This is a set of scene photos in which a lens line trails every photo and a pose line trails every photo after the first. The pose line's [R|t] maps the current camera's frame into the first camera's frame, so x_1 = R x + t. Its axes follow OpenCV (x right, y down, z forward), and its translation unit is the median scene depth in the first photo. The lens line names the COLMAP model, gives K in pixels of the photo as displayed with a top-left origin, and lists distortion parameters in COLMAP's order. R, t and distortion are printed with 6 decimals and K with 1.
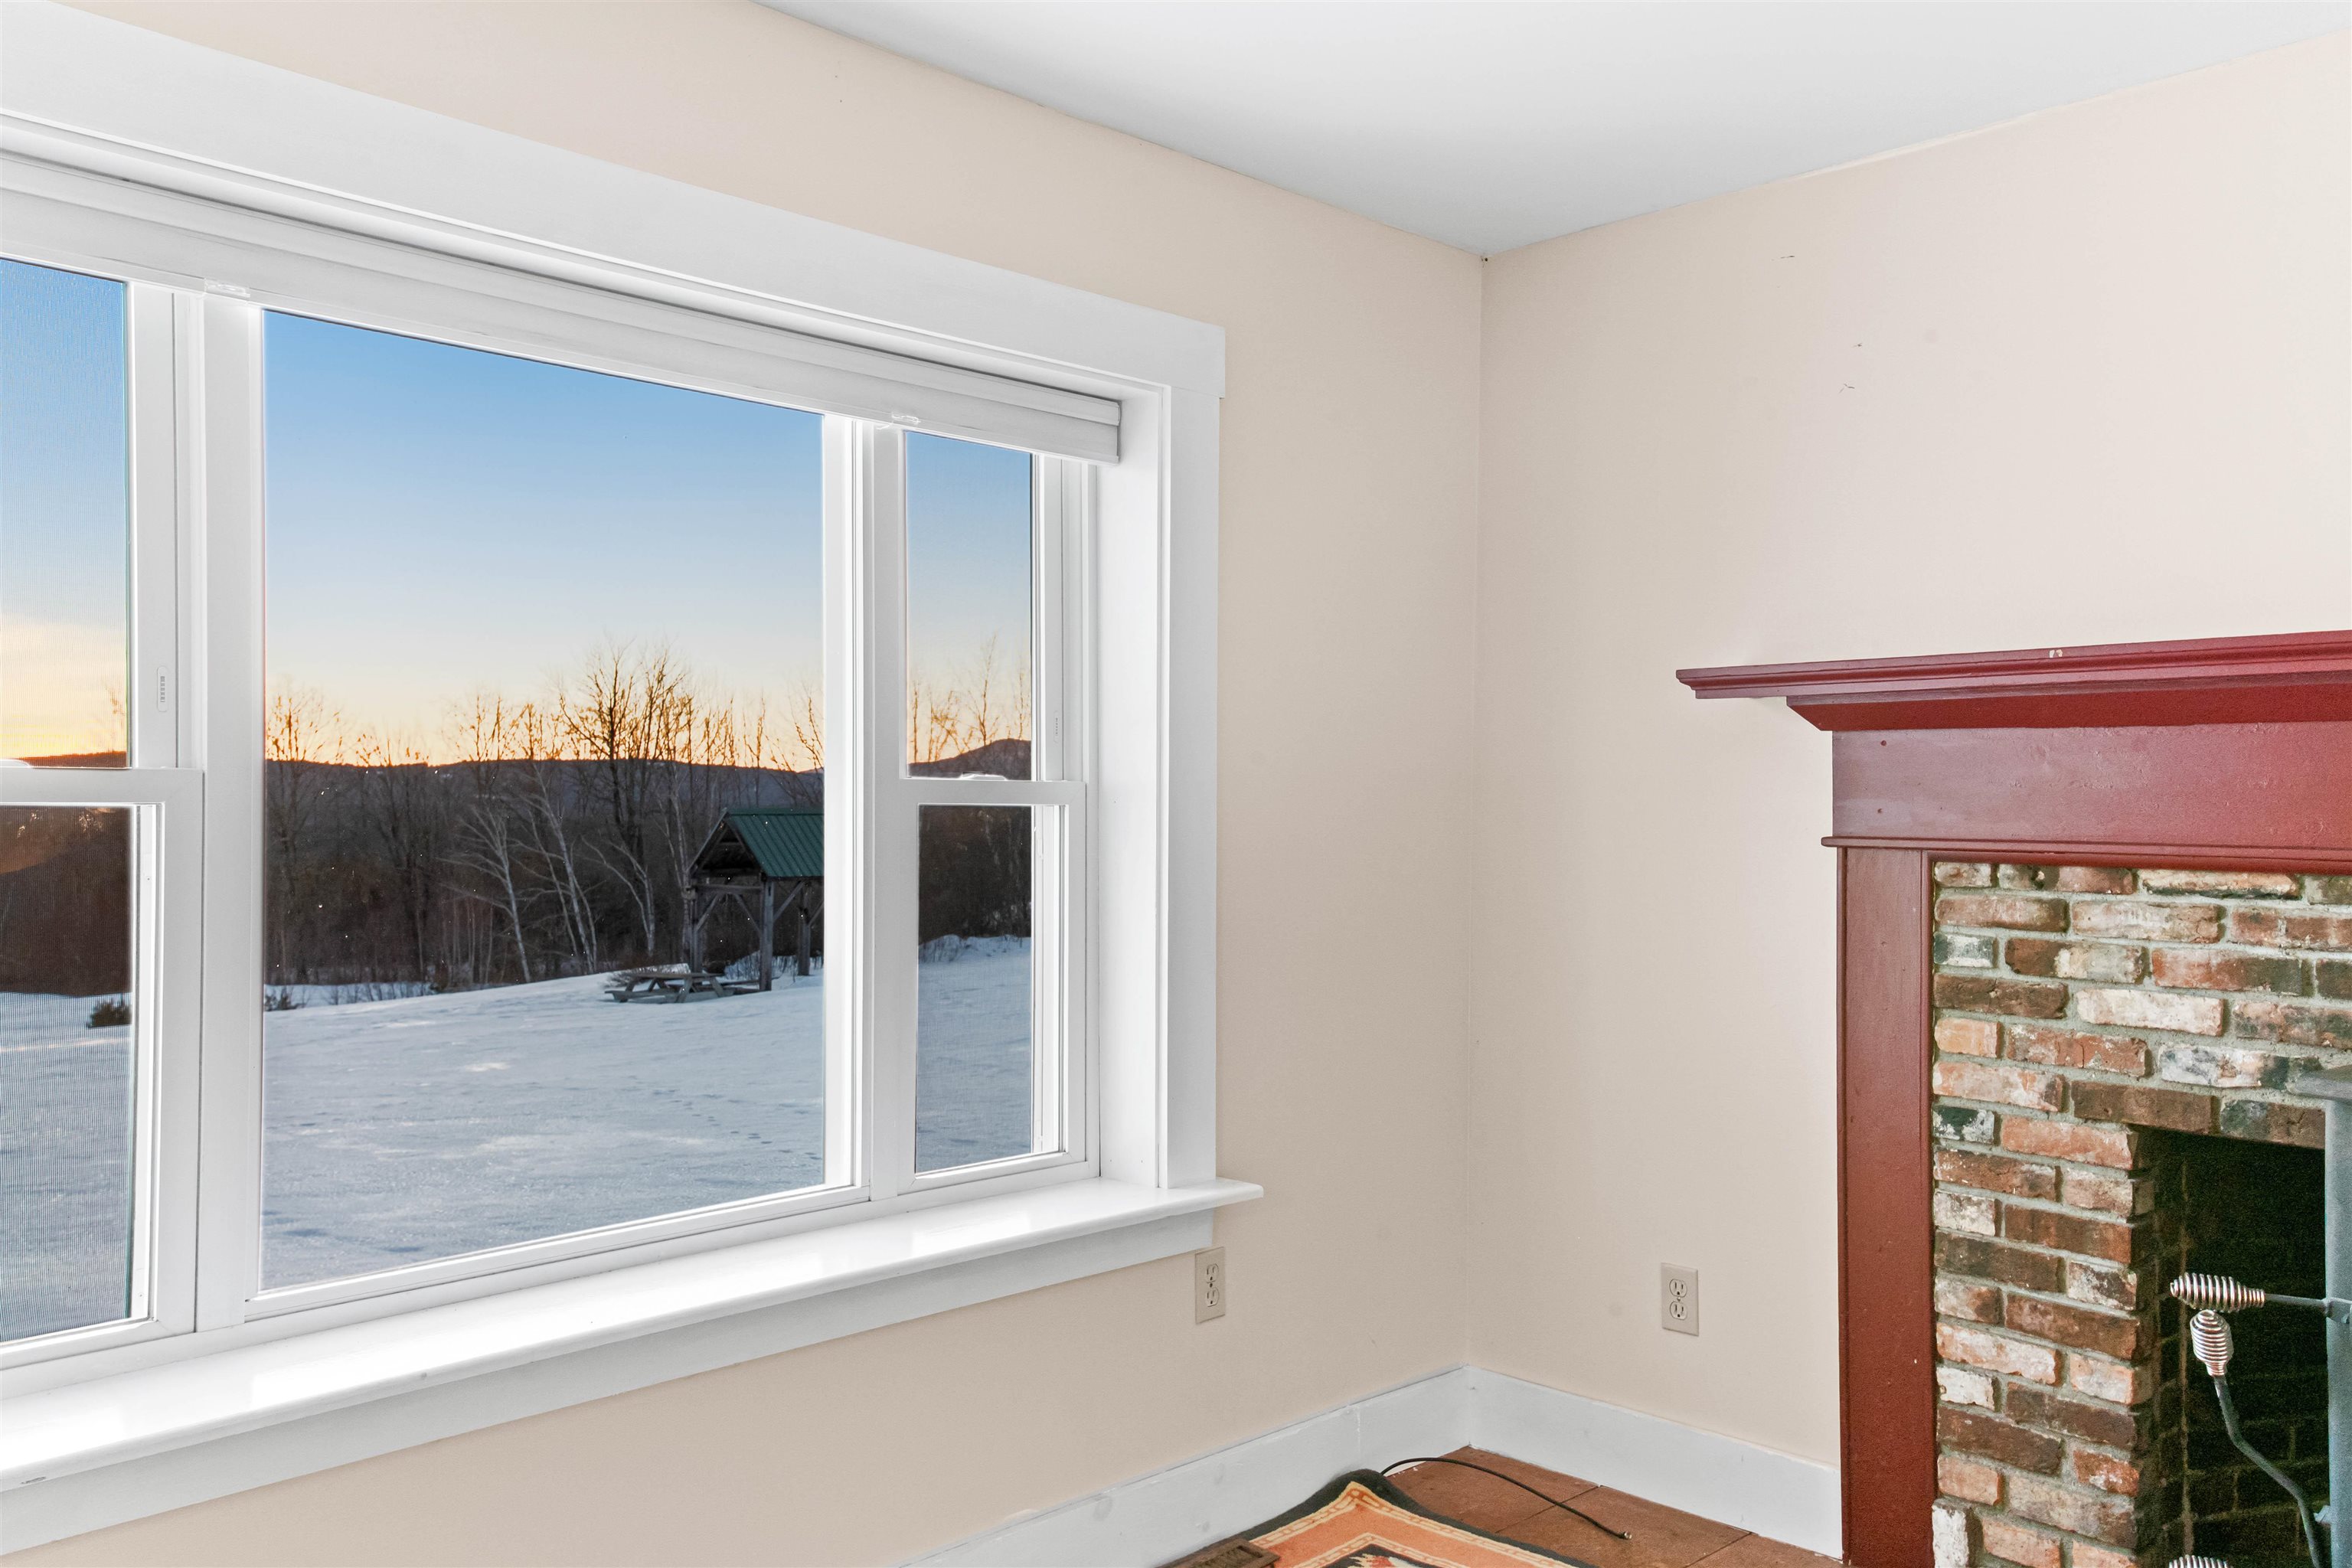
lens RADIAL K [[1948.0, 0, 1135.9], [0, 1948.0, 787.2], [0, 0, 1]] dist [0.064191, 0.028924]
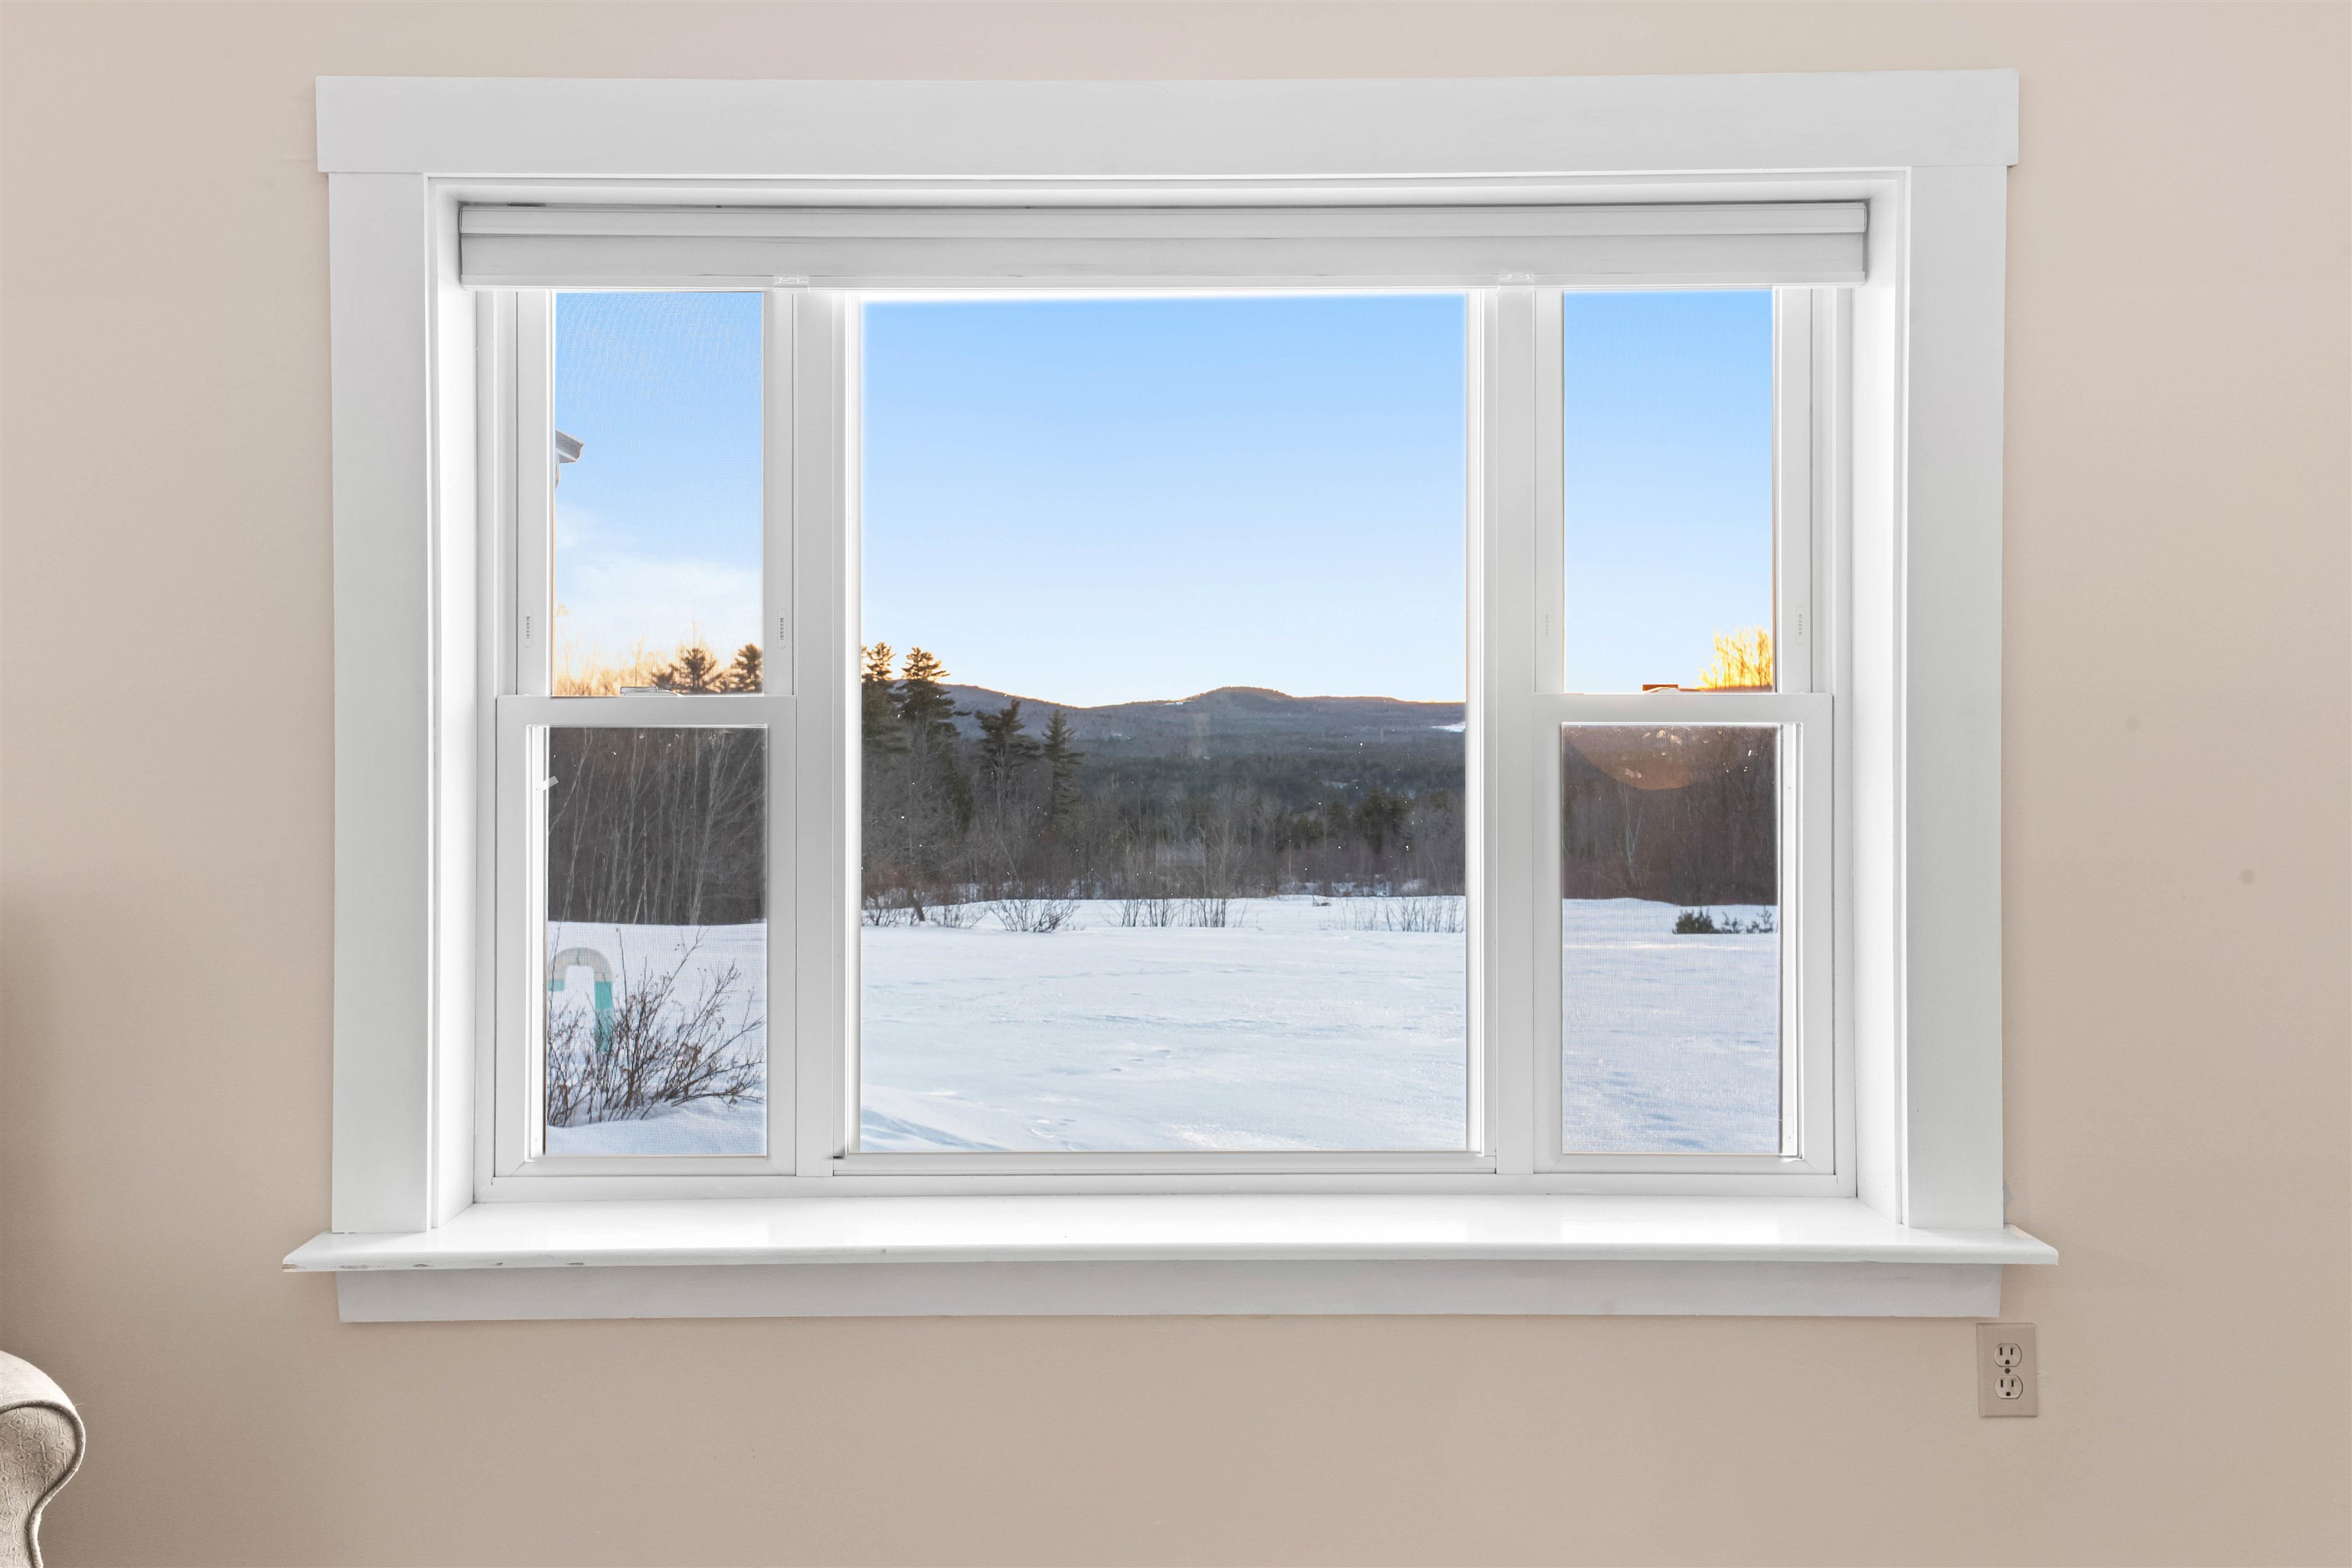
lens RADIAL K [[1948.0, 0, 1159.0], [0, 1948.0, 790.6], [0, 0, 1]] dist [0.064191, 0.028924]
pose [[0.716423, 0.025843, -0.697187, 0.338447], [0.000043, 0.999312, 0.037086, 0.005202], [0.697666, -0.026600, 0.715929, 0.242845]]
